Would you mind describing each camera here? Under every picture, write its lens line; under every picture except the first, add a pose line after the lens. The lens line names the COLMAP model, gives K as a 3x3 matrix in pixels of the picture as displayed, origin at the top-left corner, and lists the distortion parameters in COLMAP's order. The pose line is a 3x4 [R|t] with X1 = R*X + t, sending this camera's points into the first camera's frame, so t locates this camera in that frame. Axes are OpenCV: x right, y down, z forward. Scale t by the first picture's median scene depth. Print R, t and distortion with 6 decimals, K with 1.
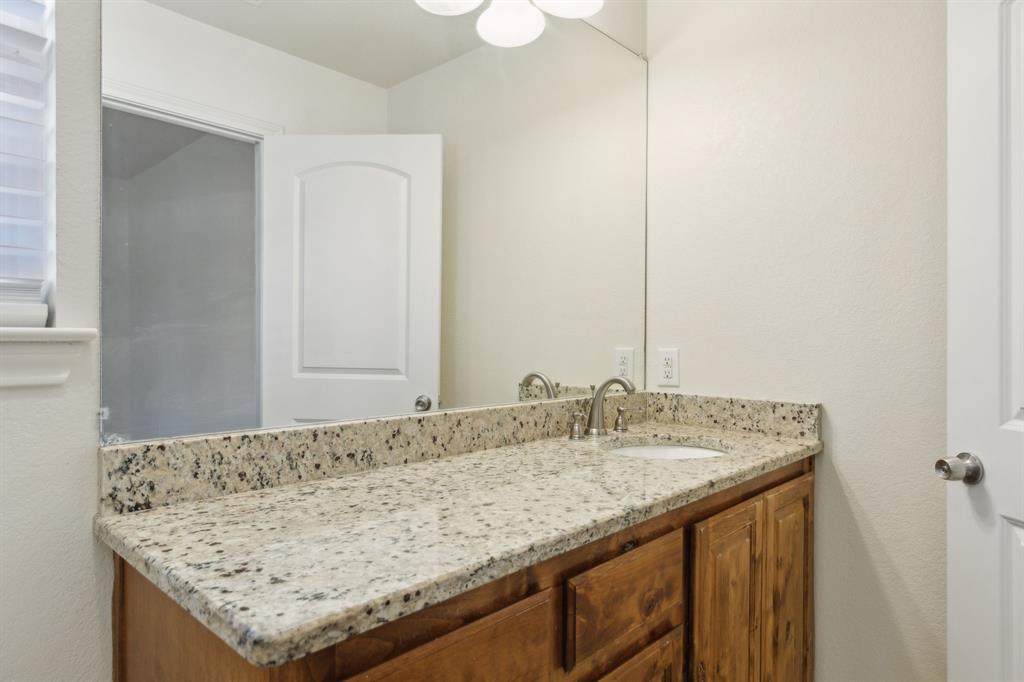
lens RADIAL K [[605.8, 0, 515.5], [0, 605.8, 340.2], [0, 0, 1]] dist [0.024337, 0.001279]
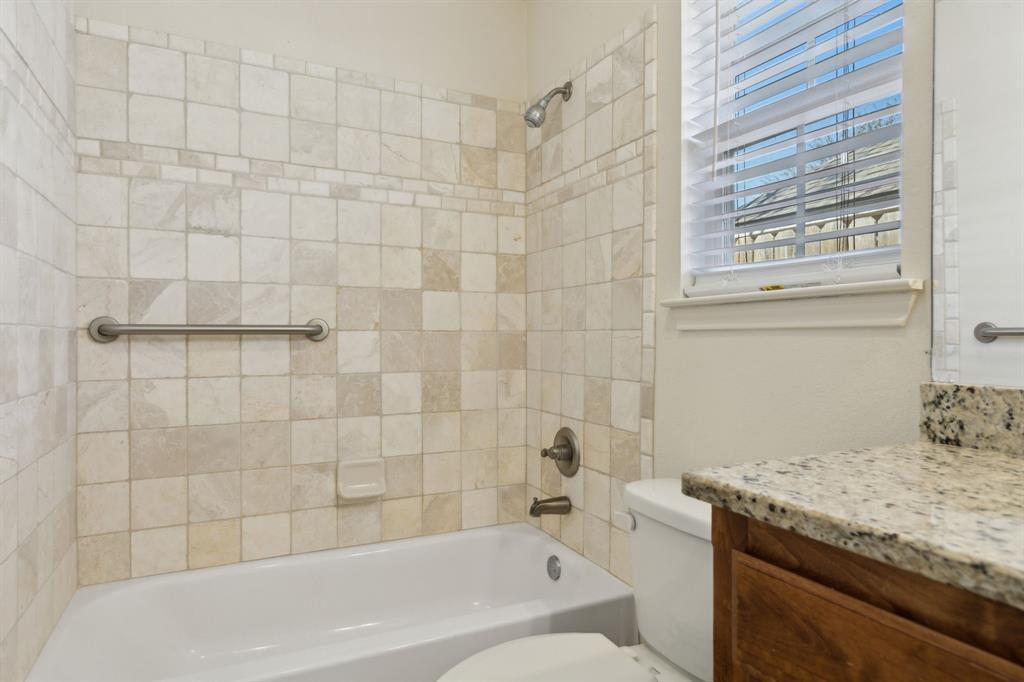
lens RADIAL K [[605.8, 0, 513.1], [0, 605.8, 342.4], [0, 0, 1]] dist [0.024337, 0.001279]
pose [[-0.339705, 0.001643, -0.940531, 0.656387], [-0.002857, 0.999992, 0.002779, 0.100448], [0.940528, 0.003631, -0.339698, 0.658332]]
